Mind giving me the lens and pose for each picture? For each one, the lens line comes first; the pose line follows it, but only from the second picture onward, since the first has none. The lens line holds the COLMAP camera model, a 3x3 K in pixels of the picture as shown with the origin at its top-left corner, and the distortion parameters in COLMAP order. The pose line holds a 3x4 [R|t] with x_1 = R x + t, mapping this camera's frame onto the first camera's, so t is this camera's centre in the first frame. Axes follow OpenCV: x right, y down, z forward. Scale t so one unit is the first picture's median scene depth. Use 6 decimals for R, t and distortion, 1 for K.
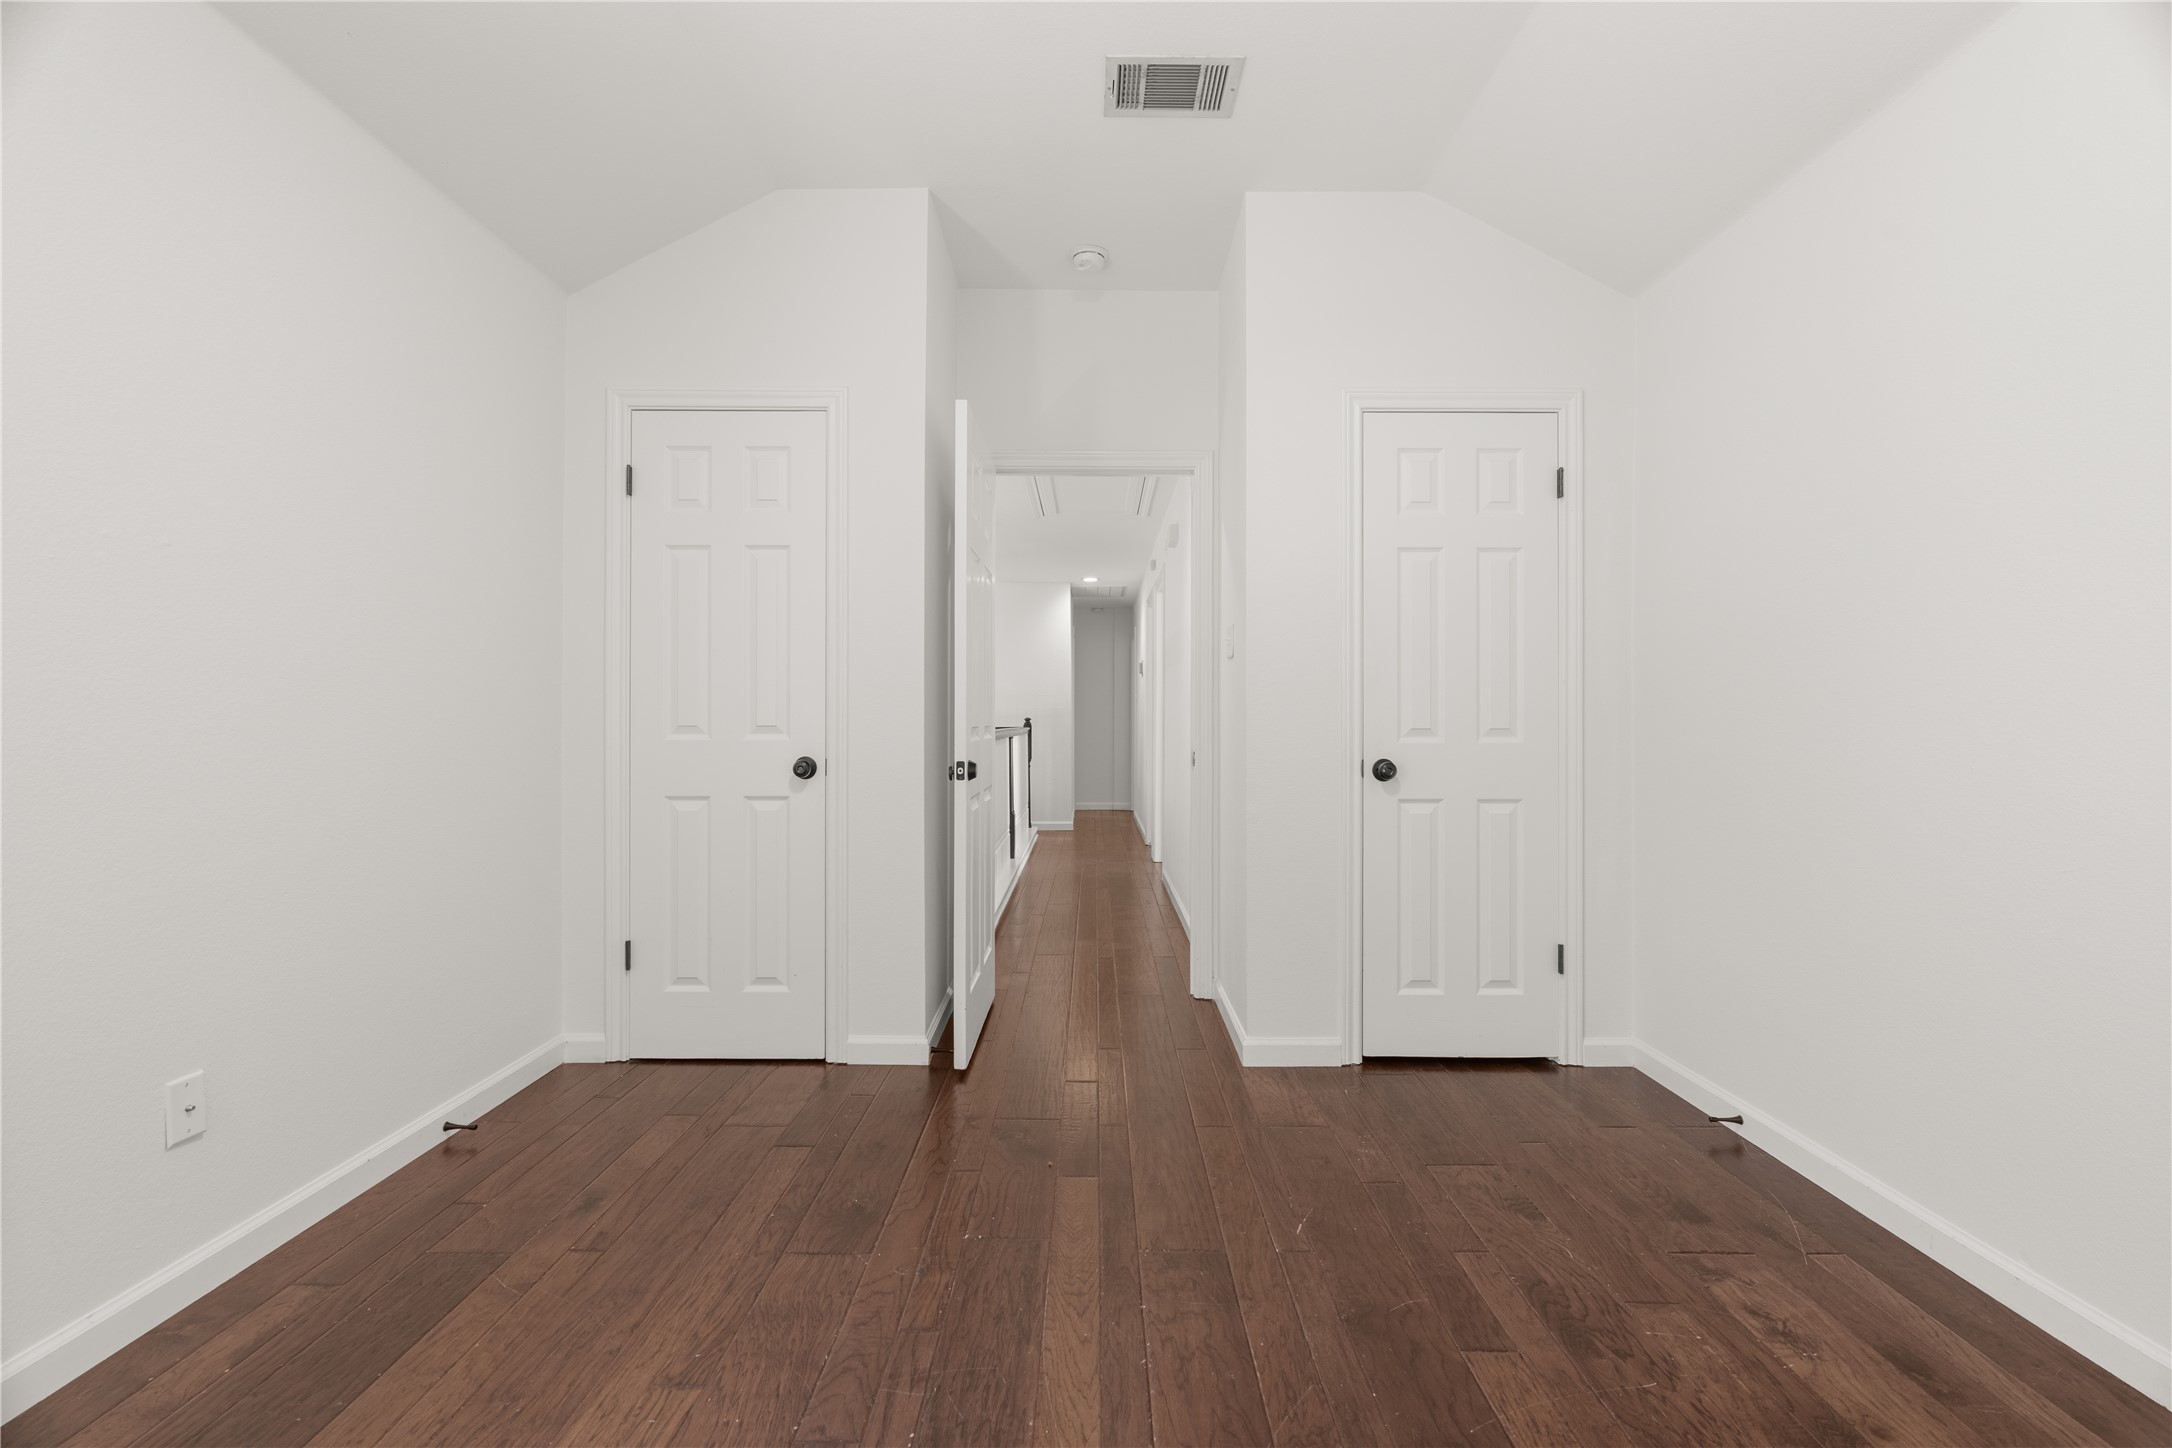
lens RADIAL K [[979.7, 0, 1087.8], [0, 979.7, 722.1], [0, 0, 1]] dist [0.000495, 0.000773]
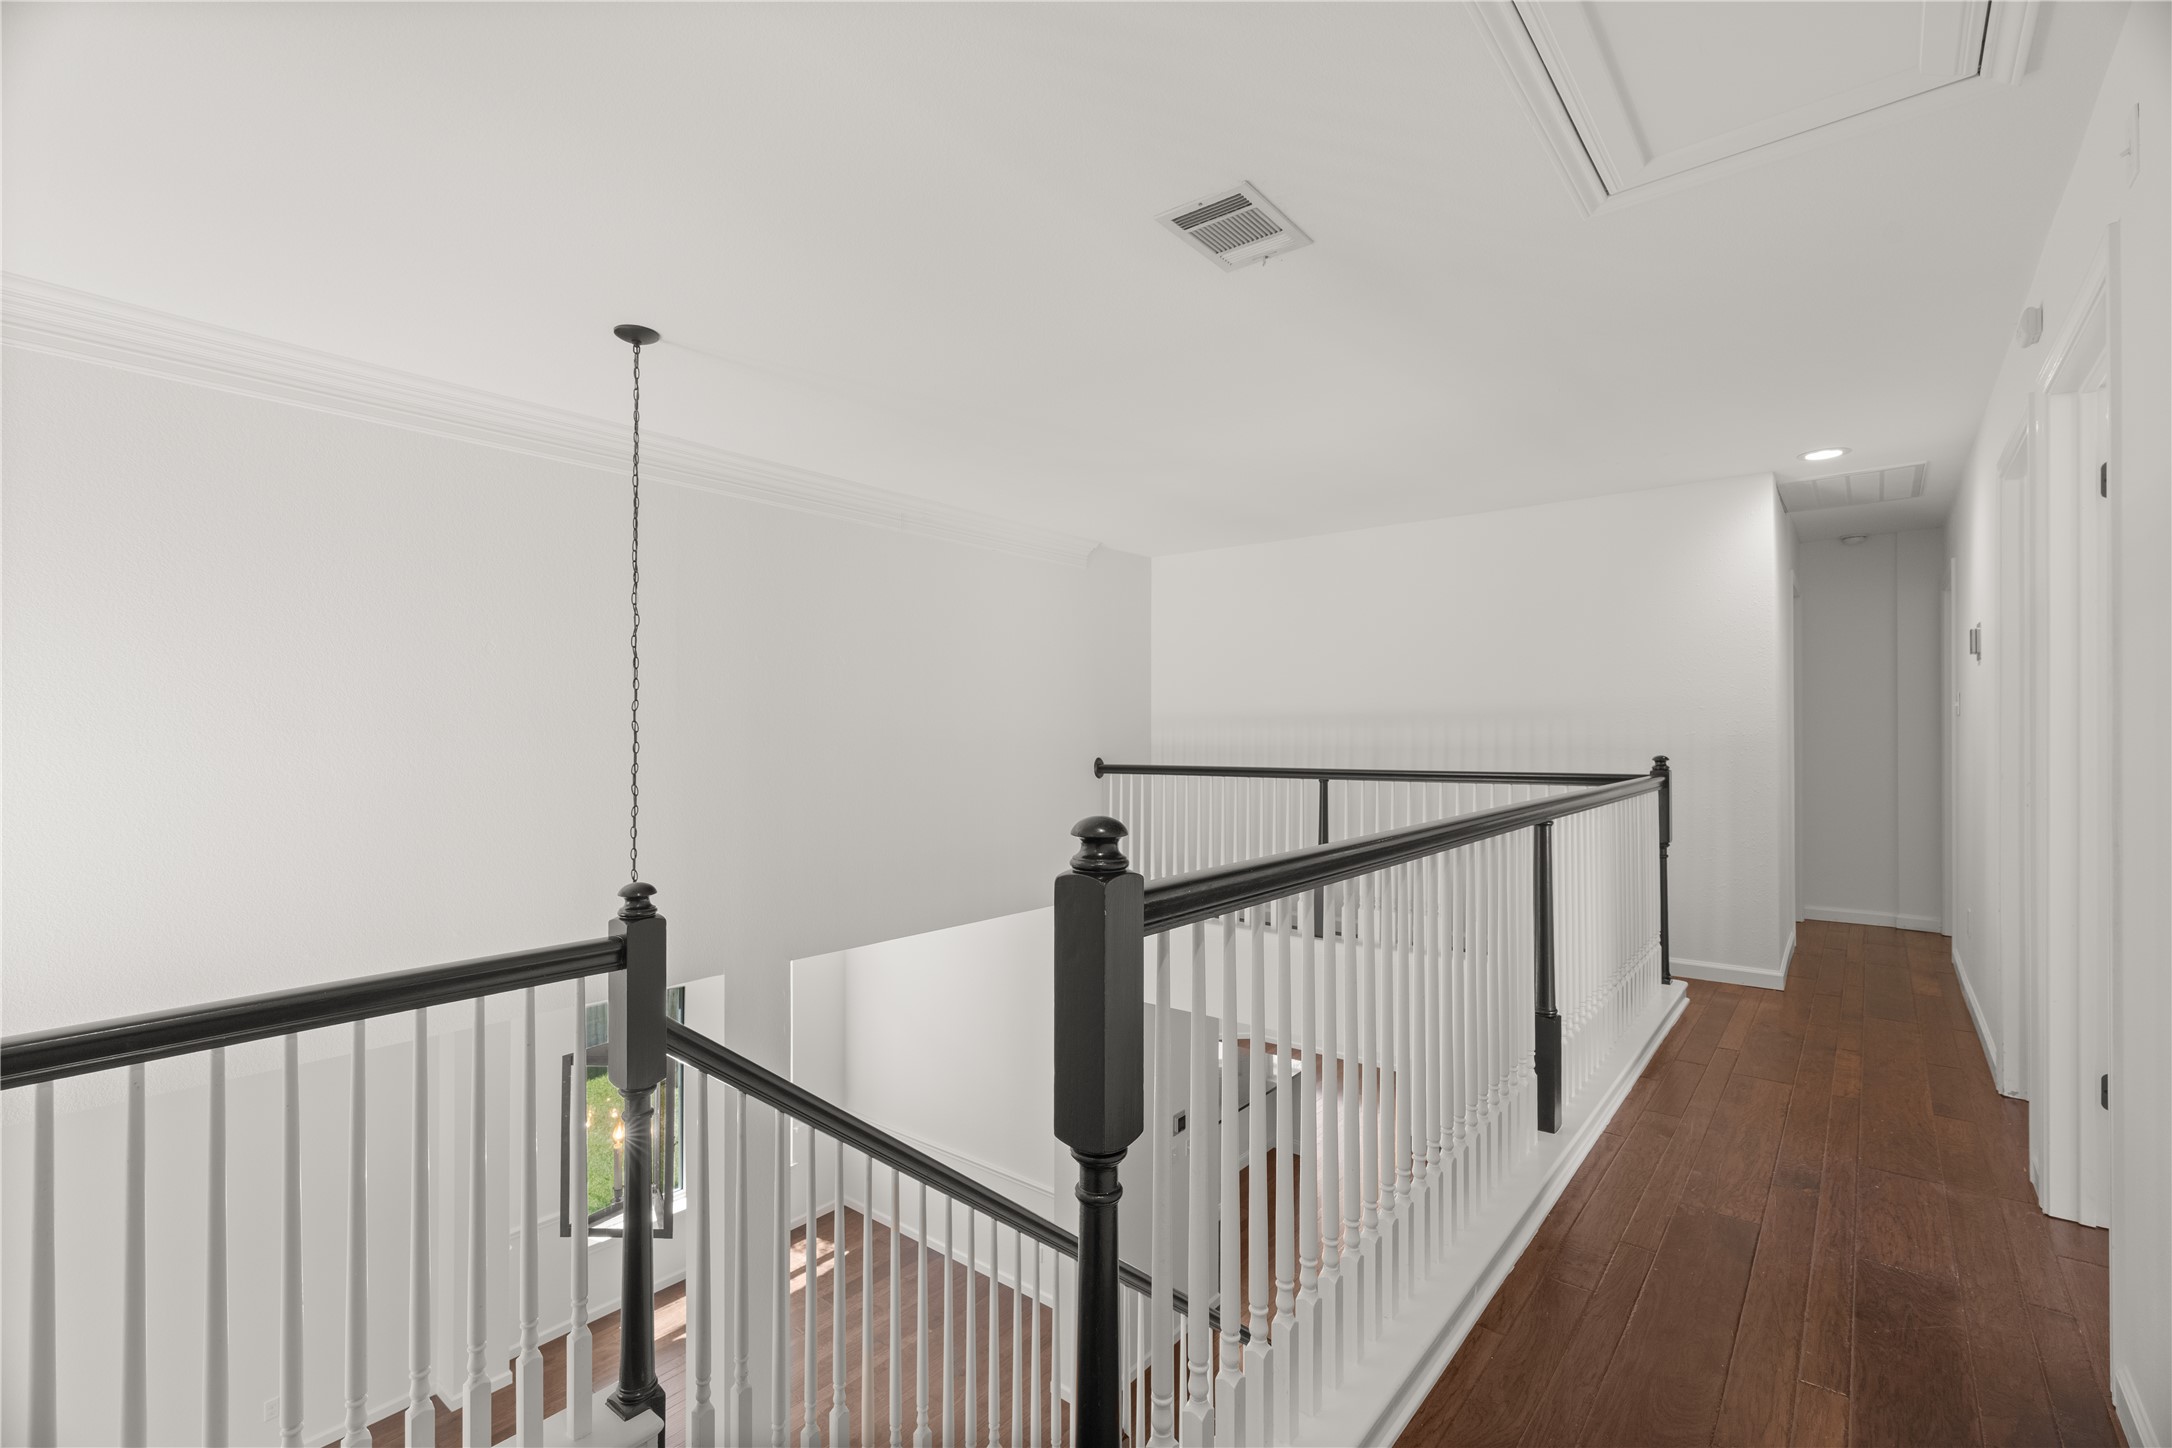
lens RADIAL K [[979.7, 0, 1075.6], [0, 979.7, 724.0], [0, 0, 1]] dist [0.000495, 0.000773]
pose [[0.779091, -0.004681, -0.626894, 0.016357], [0.001872, 0.999985, -0.005140, -0.017065], [0.626909, 0.002831, 0.779088, 0.404455]]
